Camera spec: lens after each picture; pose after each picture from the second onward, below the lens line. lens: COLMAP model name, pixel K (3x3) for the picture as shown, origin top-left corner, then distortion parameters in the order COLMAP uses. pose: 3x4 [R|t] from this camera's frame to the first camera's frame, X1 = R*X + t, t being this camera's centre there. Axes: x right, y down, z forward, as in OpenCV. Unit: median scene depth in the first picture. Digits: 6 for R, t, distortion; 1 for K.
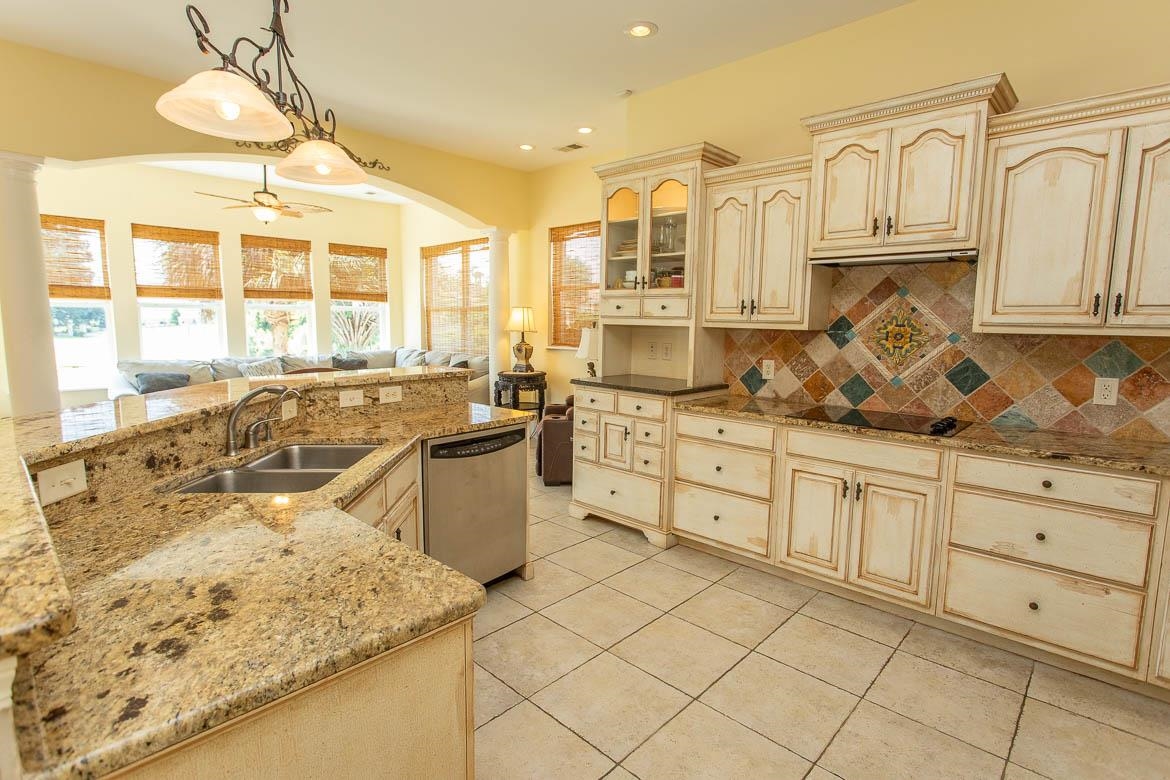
lens RADIAL K [[573.0, 0, 581.7], [0, 573.0, 388.4], [0, 0, 1]] dist [-0.012672, 0.003741]
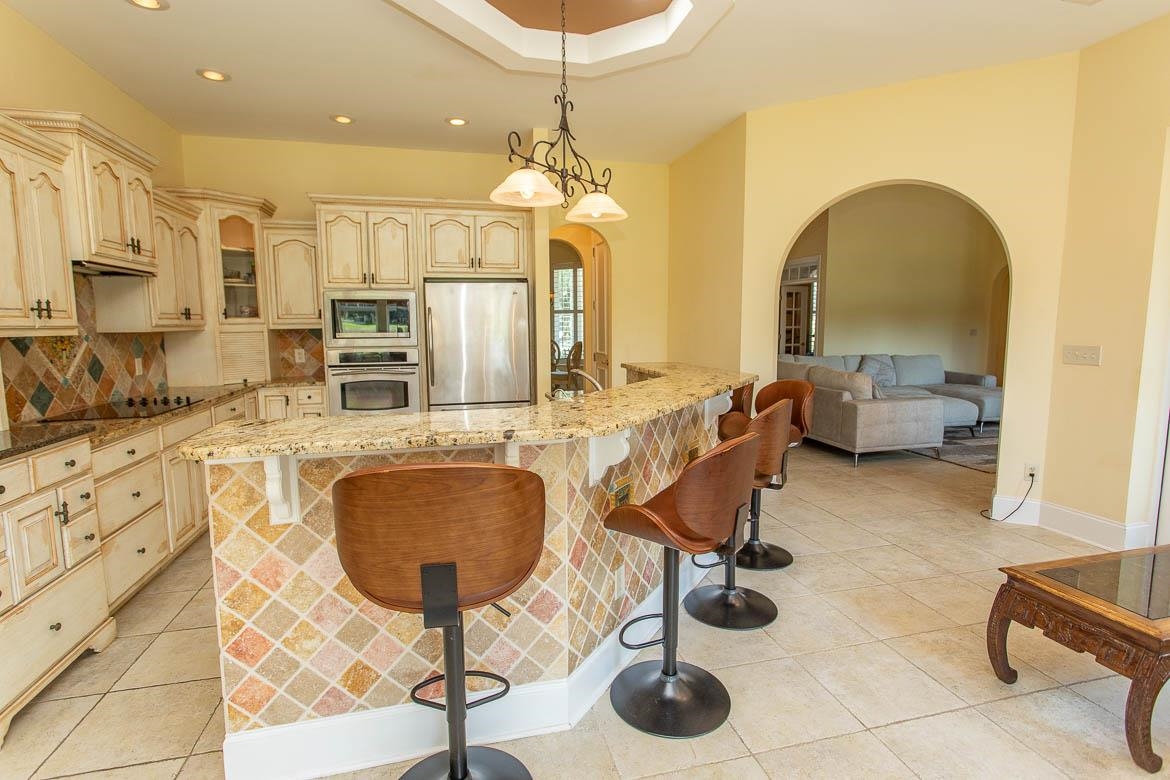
lens RADIAL K [[573.0, 0, 584.1], [0, 573.0, 387.3], [0, 0, 1]] dist [-0.012672, 0.003741]
pose [[-0.849126, -0.065632, 0.524096, -0.765229], [0.059975, 0.973852, 0.219125, -0.169075], [-0.524774, 0.217497, -0.822987, 1.332431]]
